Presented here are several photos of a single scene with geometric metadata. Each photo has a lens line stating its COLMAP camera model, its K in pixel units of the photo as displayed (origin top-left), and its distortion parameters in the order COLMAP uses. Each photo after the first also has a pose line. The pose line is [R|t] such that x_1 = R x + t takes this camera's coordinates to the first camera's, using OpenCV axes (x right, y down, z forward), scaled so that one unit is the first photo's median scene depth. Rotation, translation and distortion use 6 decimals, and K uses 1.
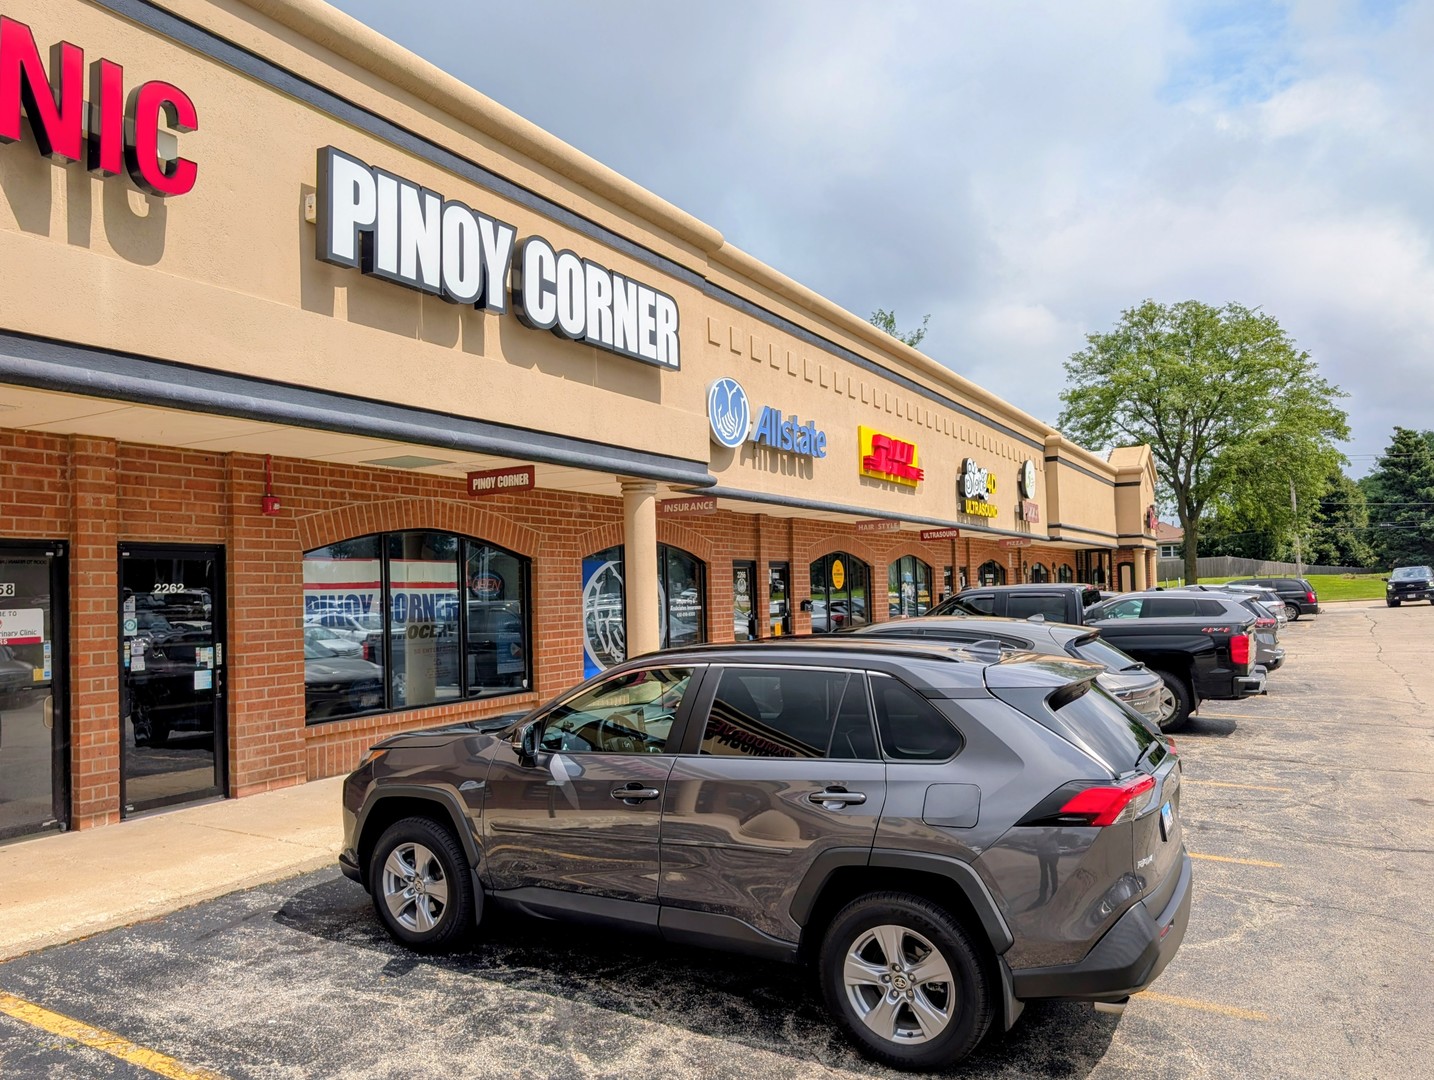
lens RADIAL K [[1003.6, 0, 724.5], [0, 1003.6, 566.8], [0, 0, 1]] dist [0.005197, -0.041315]
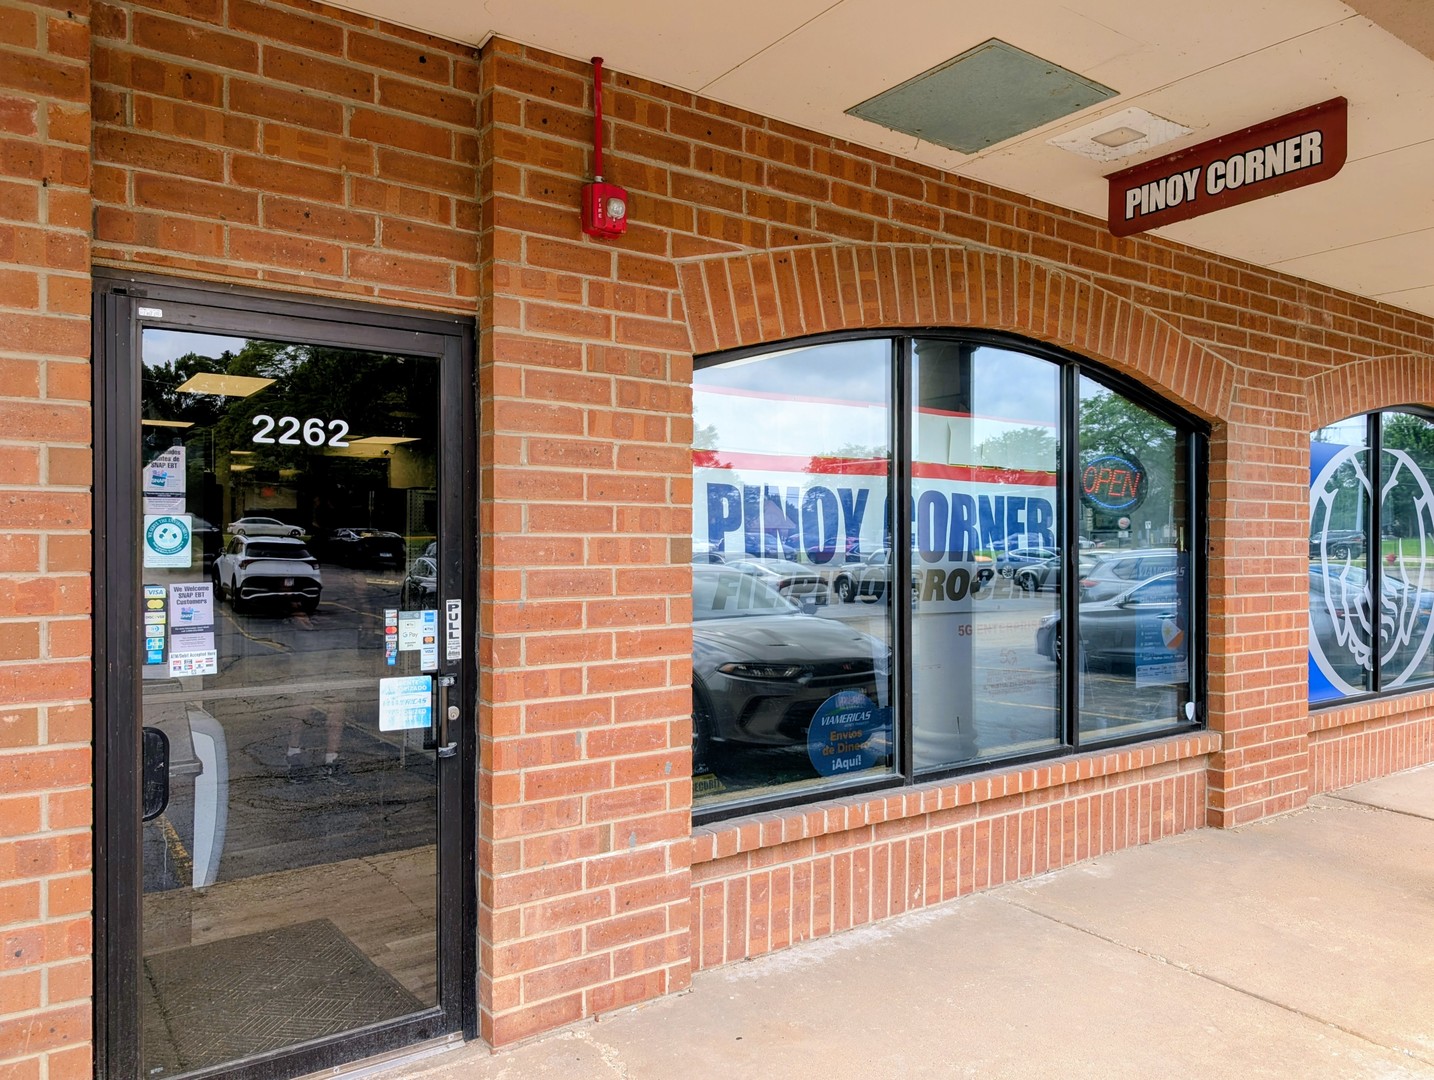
lens RADIAL K [[1026.4, 0, 725.7], [0, 1026.4, 544.3], [0, 0, 1]] dist [0.028318, -0.042092]
pose [[0.899629, 0.030639, -0.435579, -0.251890], [-0.015975, 0.999177, 0.037288, 0.040357], [0.436363, -0.026587, 0.899378, 0.685424]]
